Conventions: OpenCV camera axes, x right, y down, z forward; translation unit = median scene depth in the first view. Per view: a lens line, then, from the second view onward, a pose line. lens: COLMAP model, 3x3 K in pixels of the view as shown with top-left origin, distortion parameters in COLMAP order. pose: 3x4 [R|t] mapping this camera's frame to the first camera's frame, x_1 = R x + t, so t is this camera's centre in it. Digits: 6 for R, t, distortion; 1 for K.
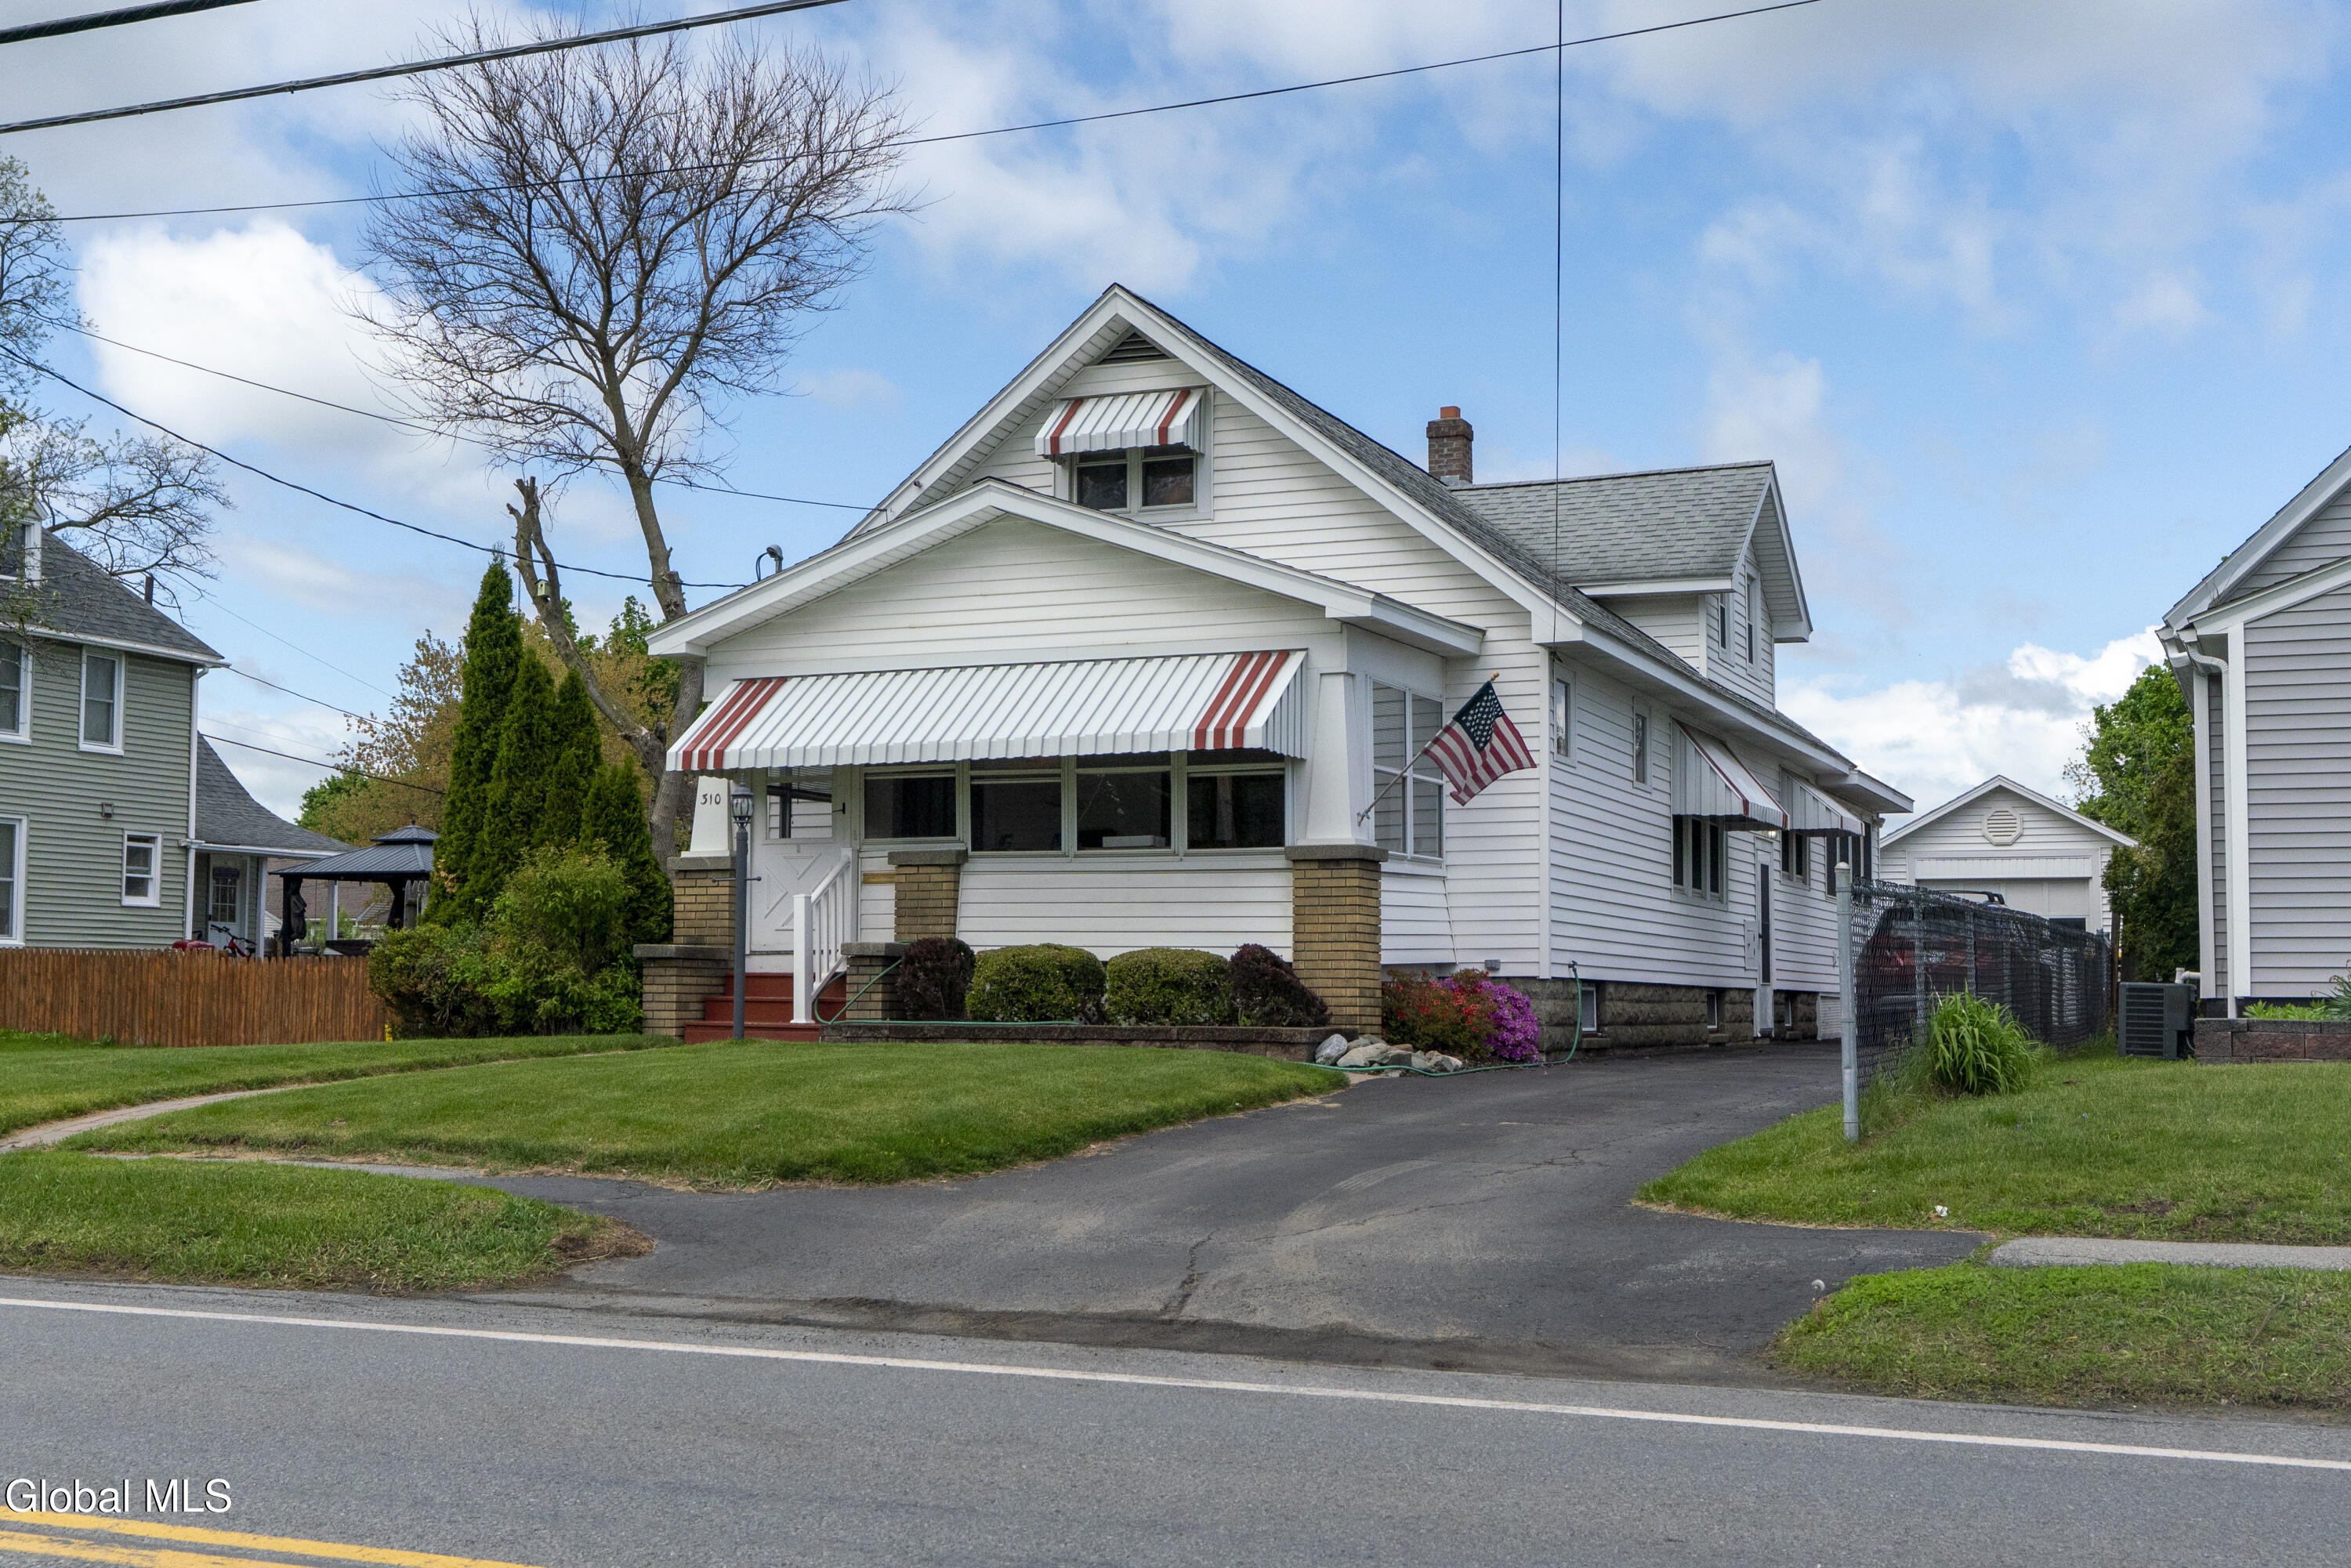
lens RADIAL K [[2686.7, 0, 1175.9], [0, 2686.7, 796.6], [0, 0, 1]] dist [-0.029678, 0.000000]
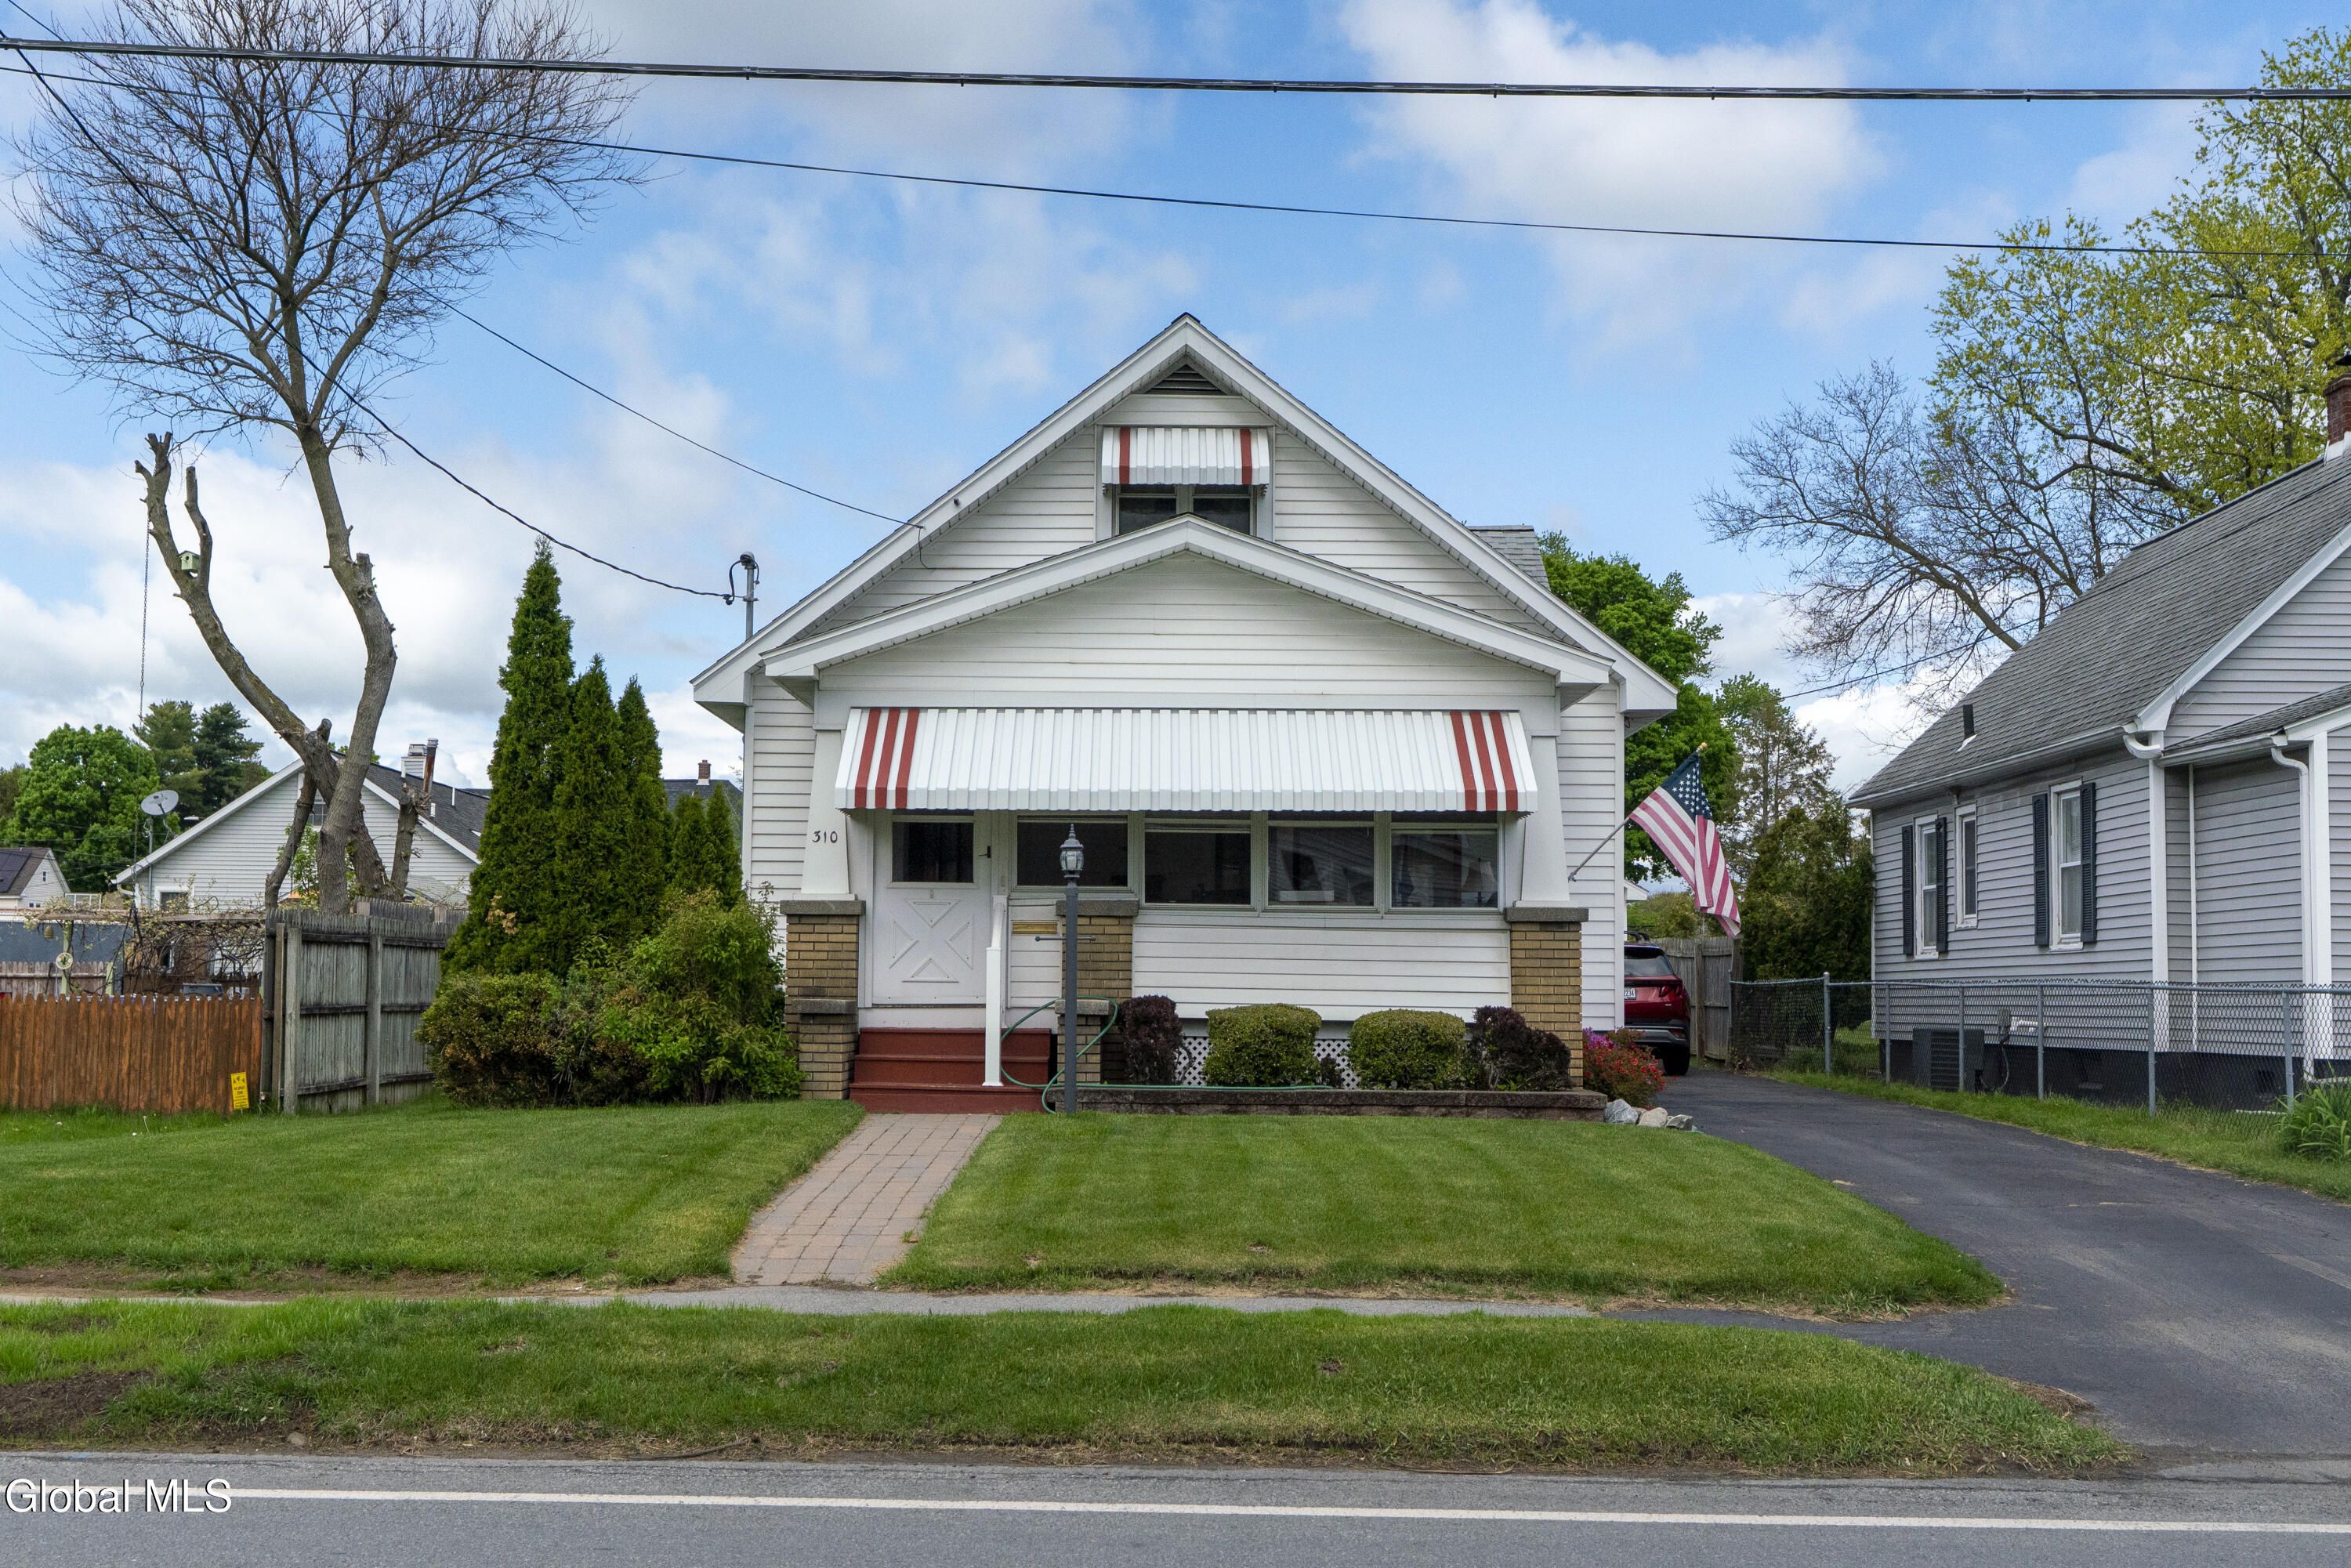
lens RADIAL K [[2686.7, 0, 1158.8], [0, 2686.7, 774.0], [0, 0, 1]] dist [-0.029678, 0.000000]
pose [[0.925310, 0.036221, 0.377478, -0.432653], [-0.034245, 0.999342, -0.011947, -0.014012], [-0.377662, -0.001872, 0.925942, 0.115254]]
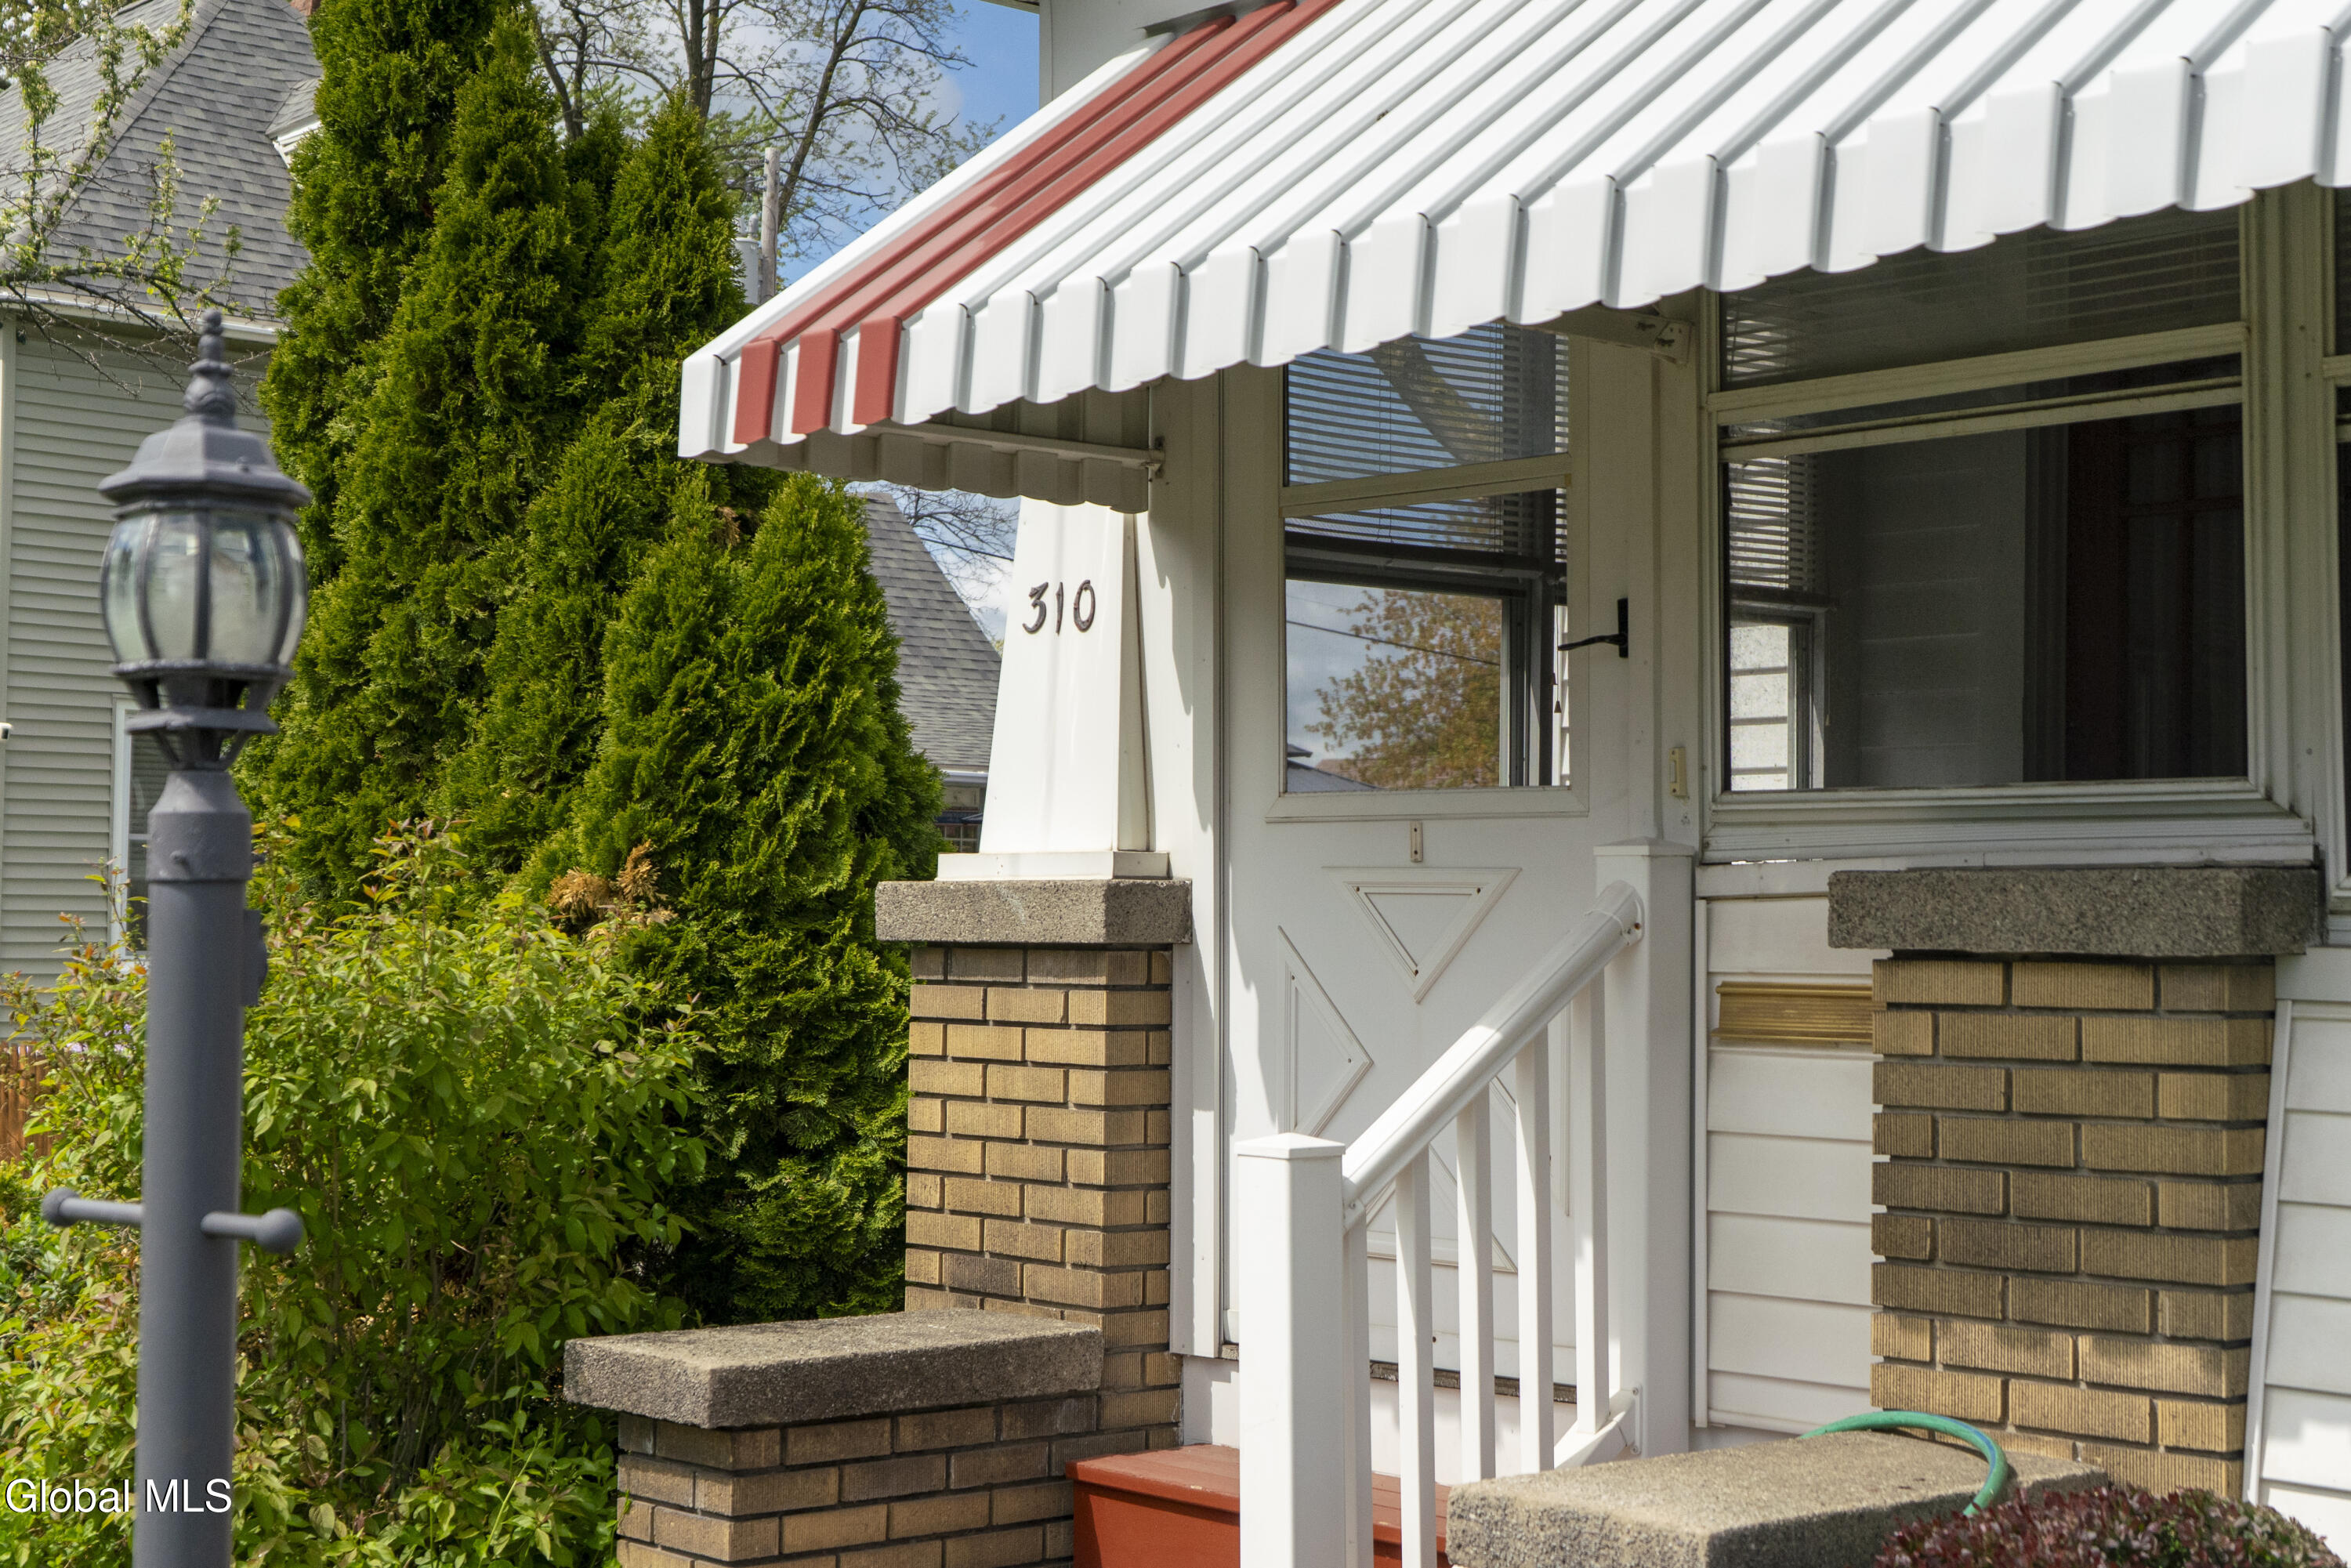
lens RADIAL K [[3414.5, 0, 1164.9], [0, 3414.5, 785.2], [0, 0, 1]] dist [0.152950, 0.000000]
pose [[0.908453, -0.011365, -0.417833, -0.054492], [0.023558, 0.999434, 0.024034, 0.008971], [0.417324, -0.031677, 0.908206, 0.789151]]
